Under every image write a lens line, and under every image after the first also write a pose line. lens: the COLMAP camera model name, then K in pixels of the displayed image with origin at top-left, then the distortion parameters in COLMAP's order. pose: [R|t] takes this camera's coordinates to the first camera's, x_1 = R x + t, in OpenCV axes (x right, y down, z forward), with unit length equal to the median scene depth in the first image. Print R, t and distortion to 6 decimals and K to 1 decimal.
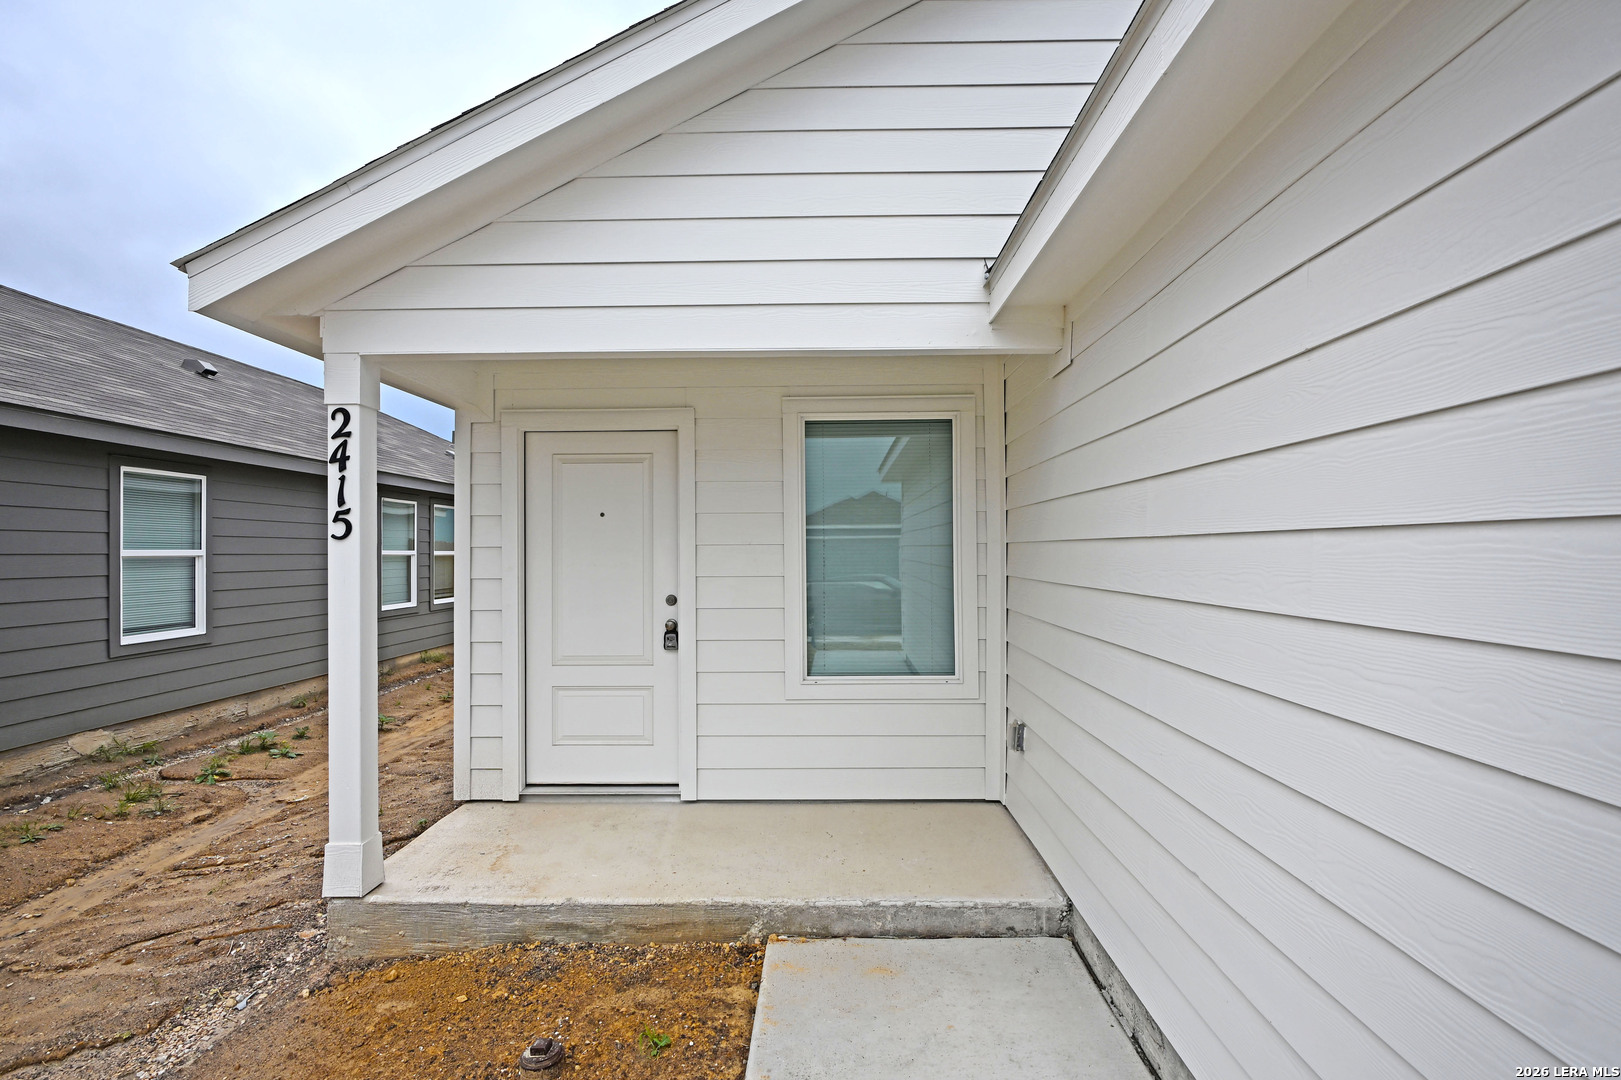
lens RADIAL K [[805.7, 0, 818.7], [0, 805.7, 538.0], [0, 0, 1]] dist [-0.001745, -0.000216]
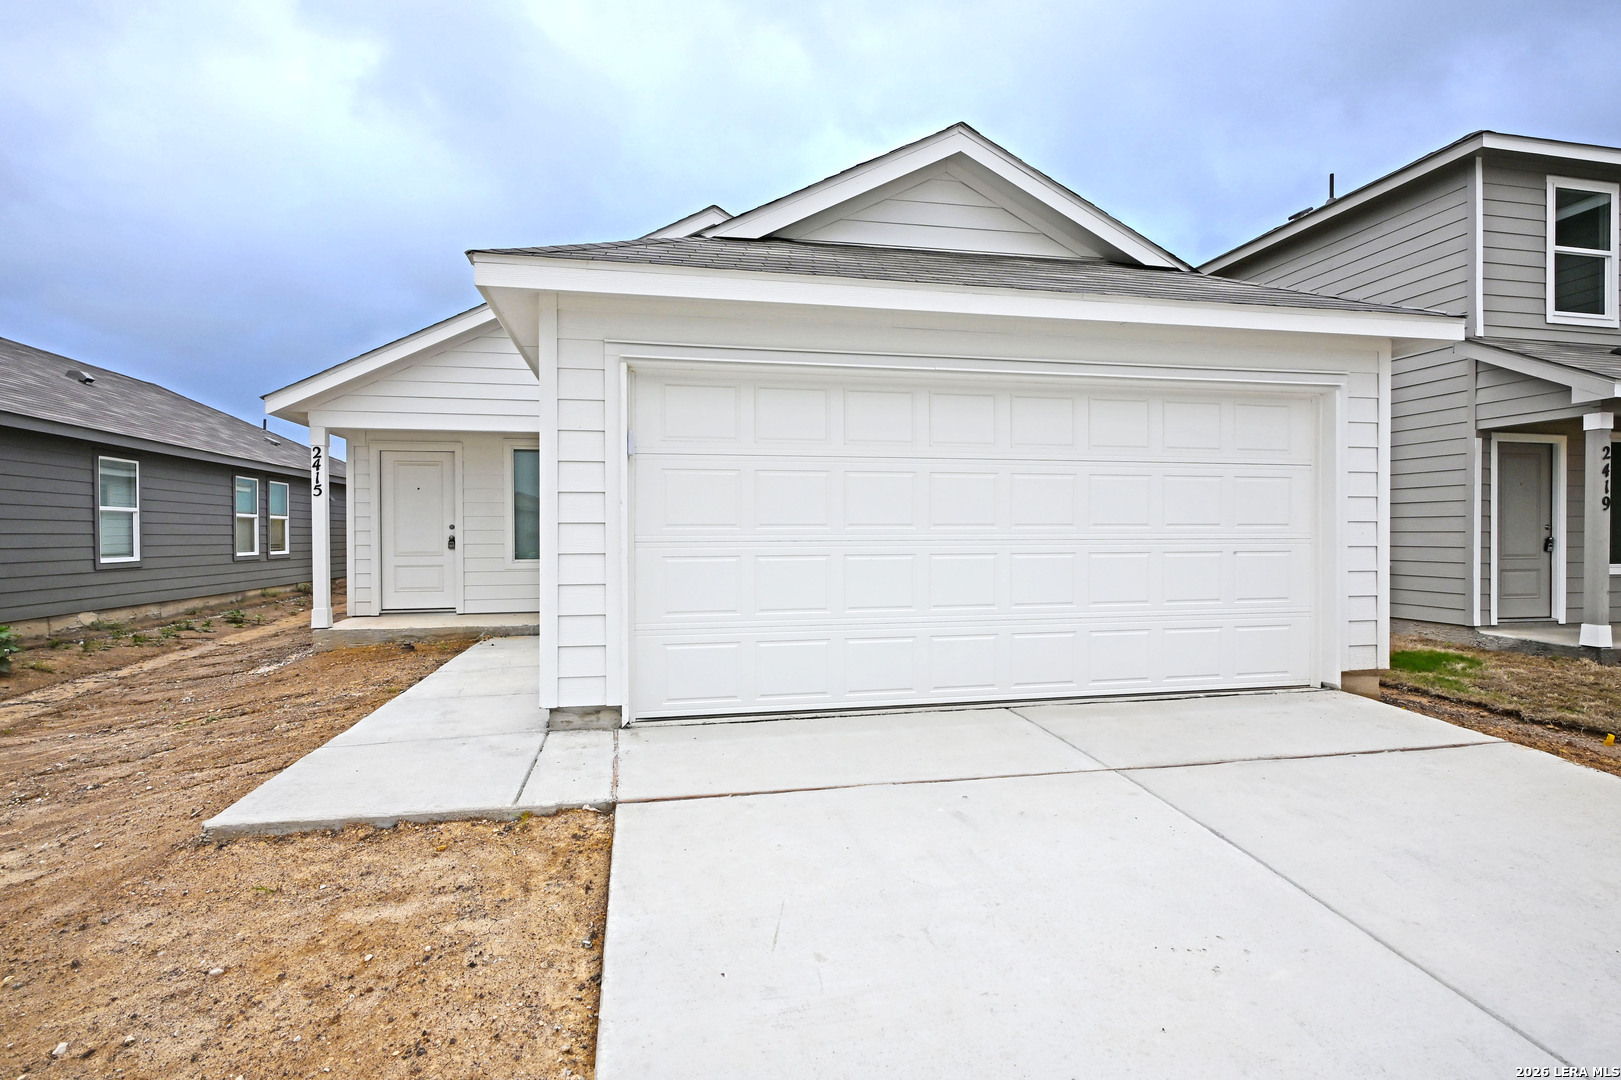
lens RADIAL K [[805.7, 0, 818.7], [0, 805.7, 538.0], [0, 0, 1]] dist [-0.001745, -0.000216]
pose [[0.973541, 0.001275, 0.228510, 0.203506], [-0.006242, 0.999760, 0.021017, 0.036307], [-0.228429, -0.021887, 0.973315, -0.964351]]
